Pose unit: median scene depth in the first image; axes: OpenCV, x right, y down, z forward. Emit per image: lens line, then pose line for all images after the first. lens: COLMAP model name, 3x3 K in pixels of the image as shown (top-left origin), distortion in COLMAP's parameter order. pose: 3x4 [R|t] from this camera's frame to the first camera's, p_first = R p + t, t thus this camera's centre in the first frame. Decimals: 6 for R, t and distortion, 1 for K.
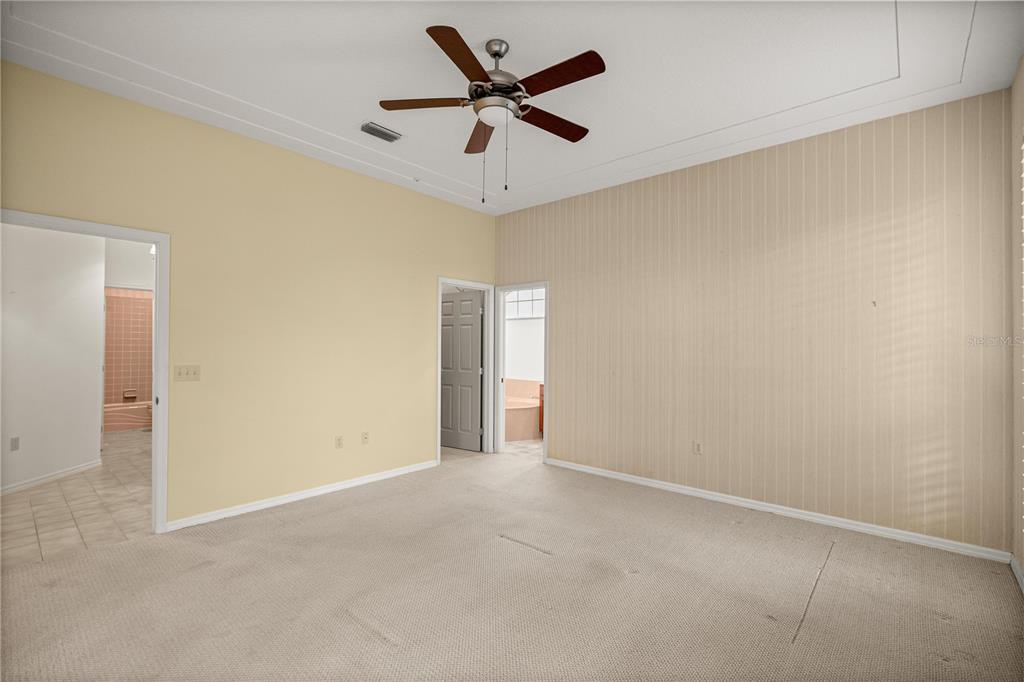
lens RADIAL K [[458.5, 0, 507.7], [0, 458.5, 343.9], [0, 0, 1]] dist [0.001120, -0.000346]
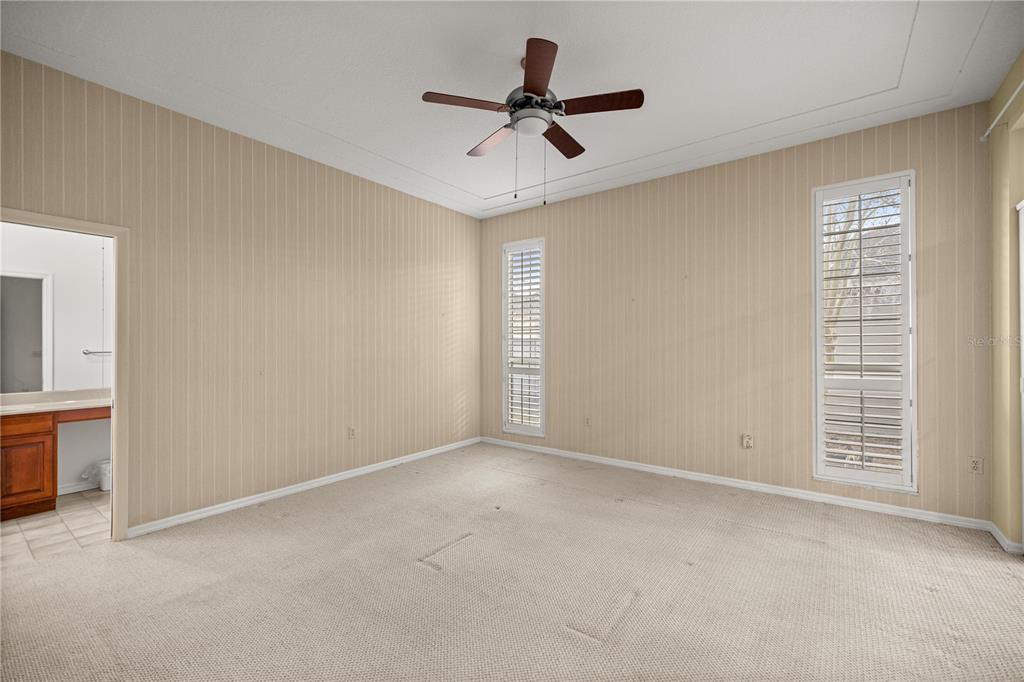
lens RADIAL K [[433.1, 0, 513.4], [0, 433.1, 344.9], [0, 0, 1]] dist [-0.000611, -0.000256]
pose [[-0.084615, -0.003973, 0.996406, -0.687952], [-0.001435, 0.999991, 0.003866, 0.011810], [-0.996413, -0.001103, -0.084620, 0.741525]]
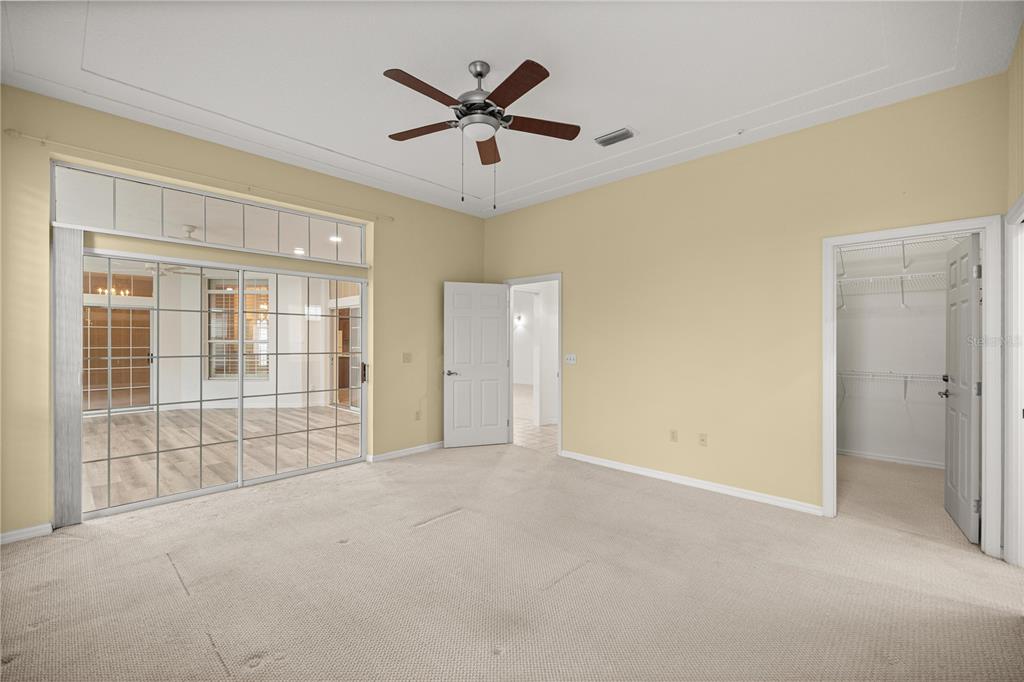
lens RADIAL K [[433.1, 0, 510.1], [0, 433.1, 340.5], [0, 0, 1]] dist [-0.000611, -0.000256]
pose [[-0.038866, -0.008799, -0.999206, 0.665232], [0.000750, 0.999961, -0.008835, 0.012640], [0.999244, -0.001093, -0.038858, 0.733278]]
